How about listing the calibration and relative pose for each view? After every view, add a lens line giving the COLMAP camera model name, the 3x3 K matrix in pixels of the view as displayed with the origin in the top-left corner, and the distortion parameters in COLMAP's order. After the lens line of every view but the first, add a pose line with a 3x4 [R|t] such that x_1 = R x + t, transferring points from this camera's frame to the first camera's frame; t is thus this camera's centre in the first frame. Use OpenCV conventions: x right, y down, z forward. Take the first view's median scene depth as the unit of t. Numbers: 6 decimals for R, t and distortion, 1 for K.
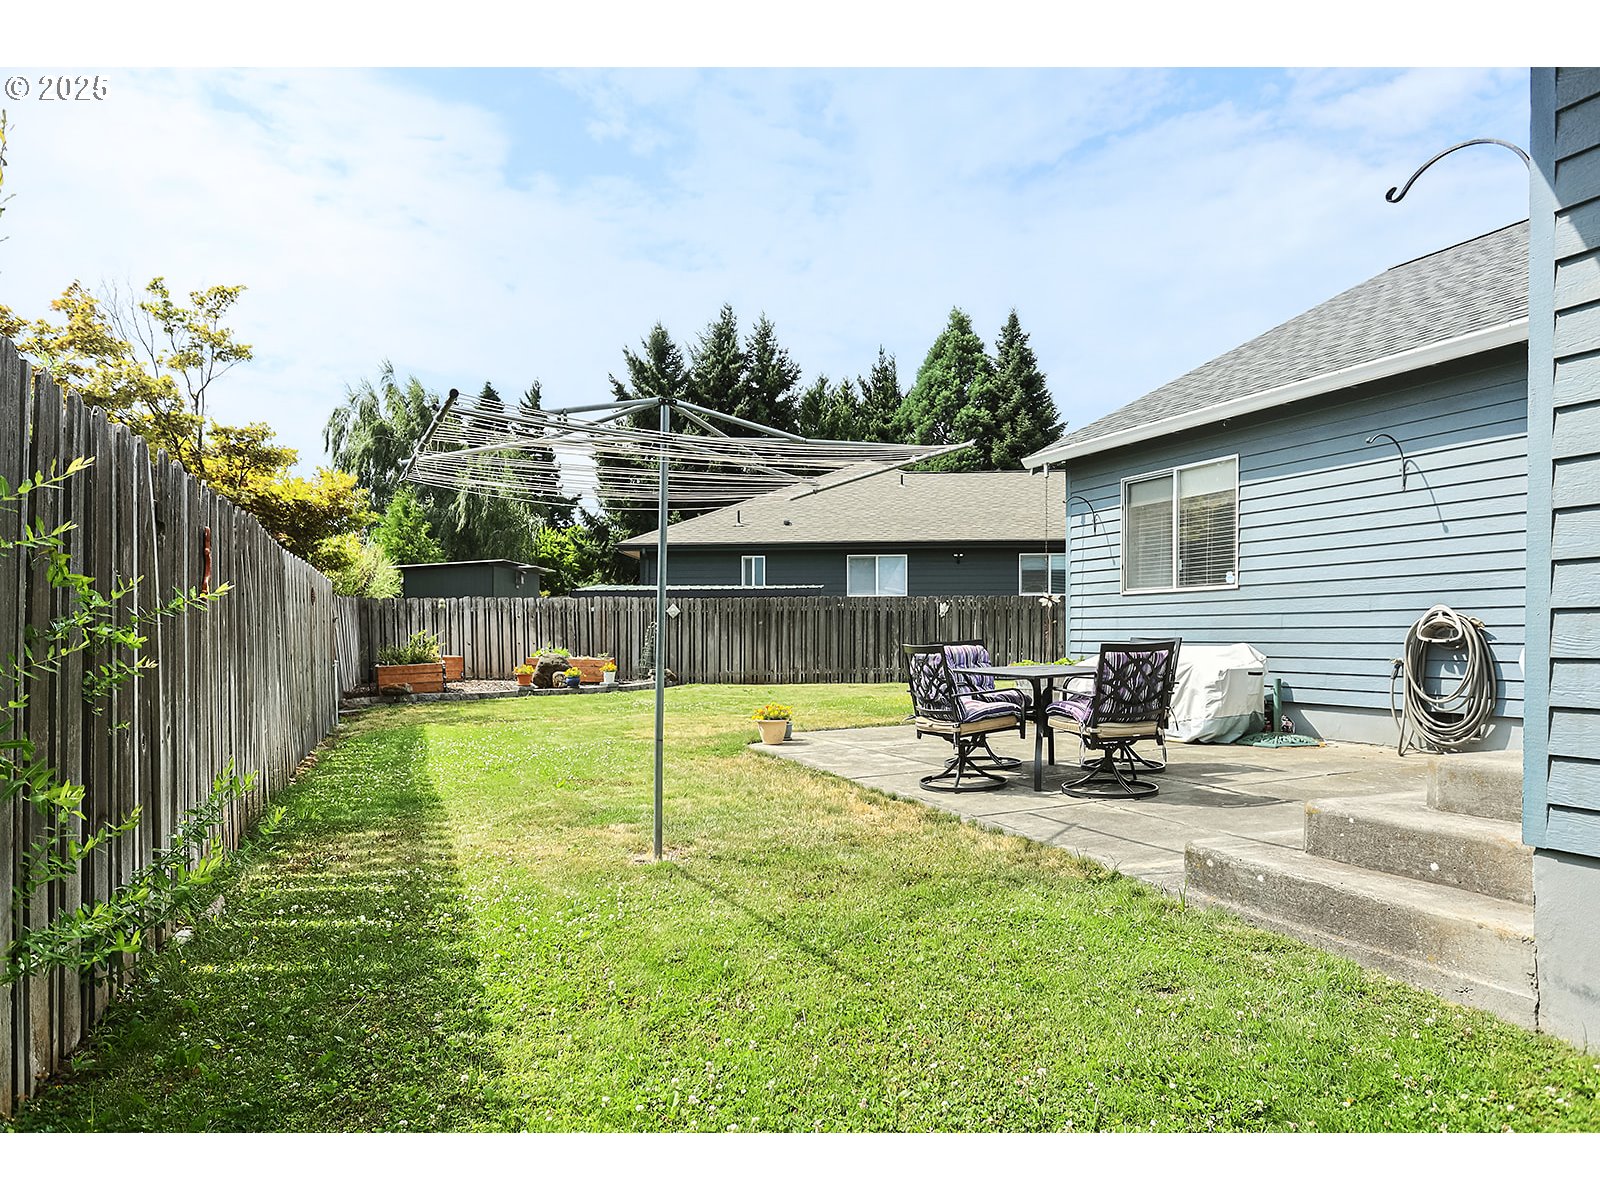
lens RADIAL K [[795.0, 0, 810.6], [0, 795.0, 588.9], [0, 0, 1]] dist [-0.002852, 0.001703]
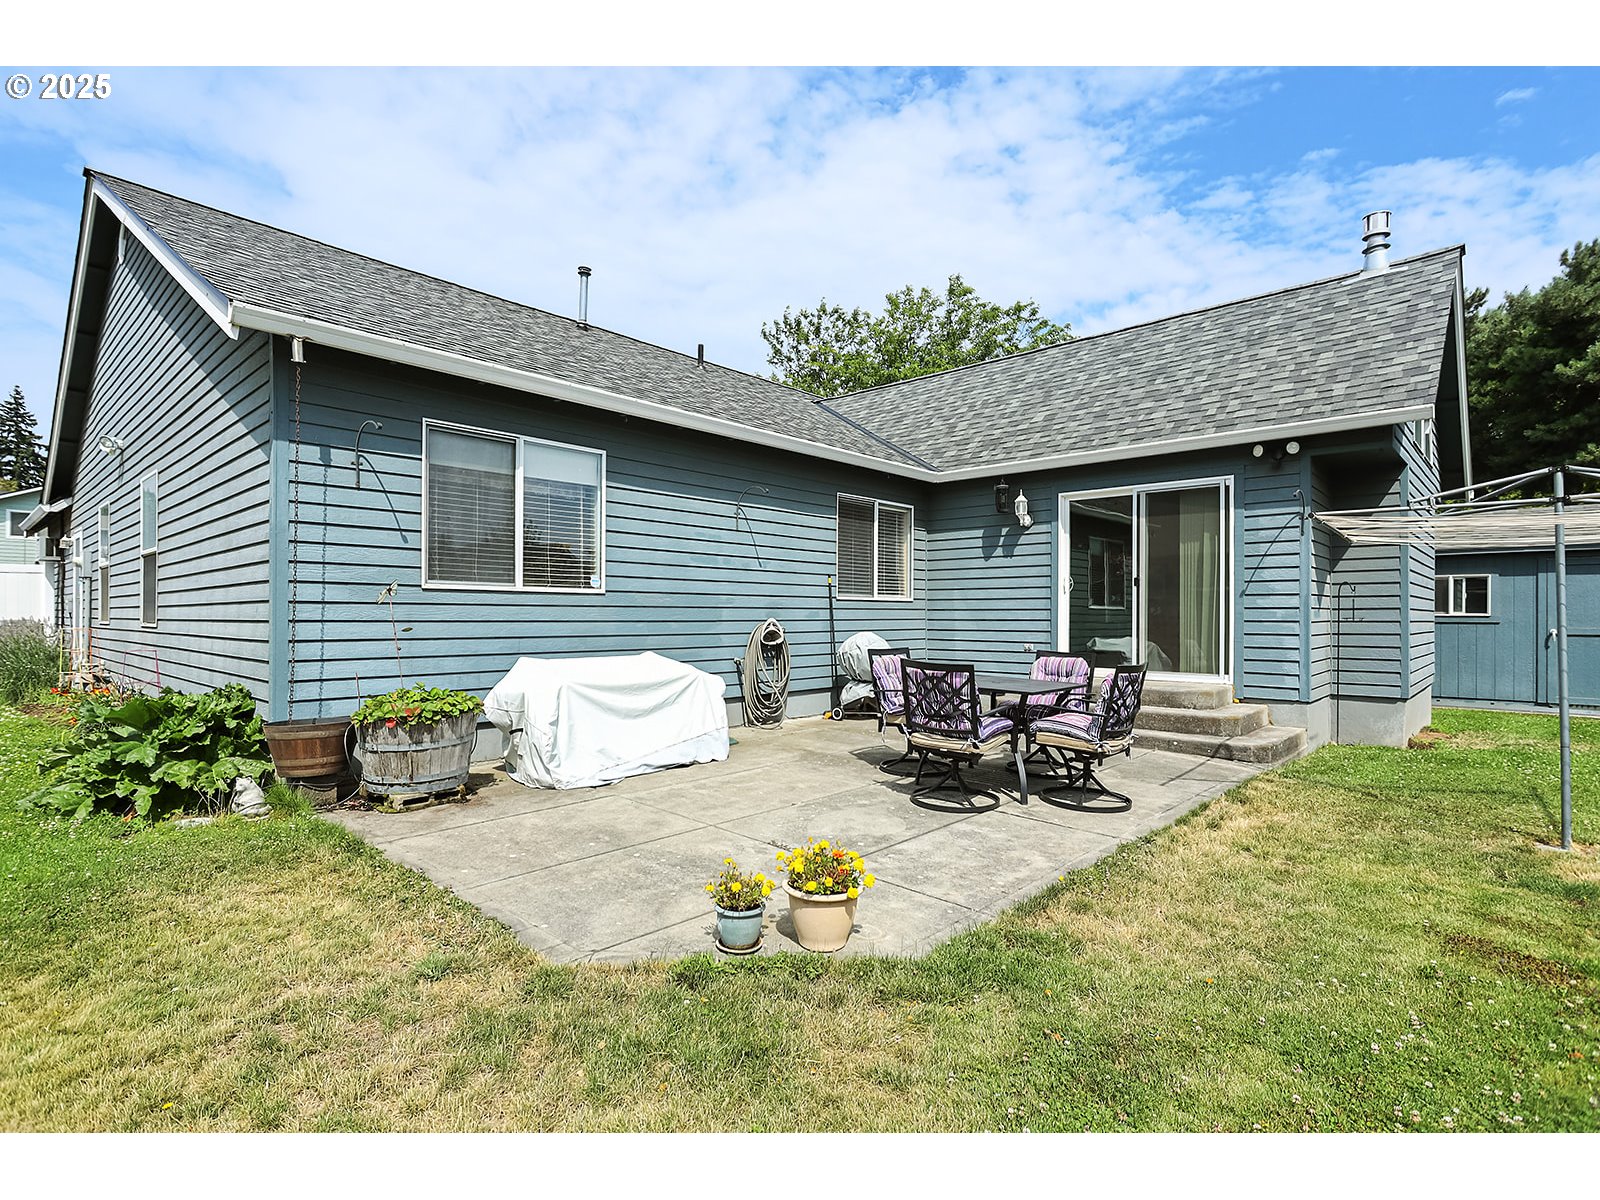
lens RADIAL K [[795.0, 0, 810.6], [0, 795.0, 588.9], [0, 0, 1]] dist [-0.002852, 0.001703]
pose [[-0.362507, 0.010179, 0.931925, -0.396101], [-0.068256, 0.996965, -0.037440, 0.011550], [-0.929478, -0.077182, -0.360712, 1.012201]]
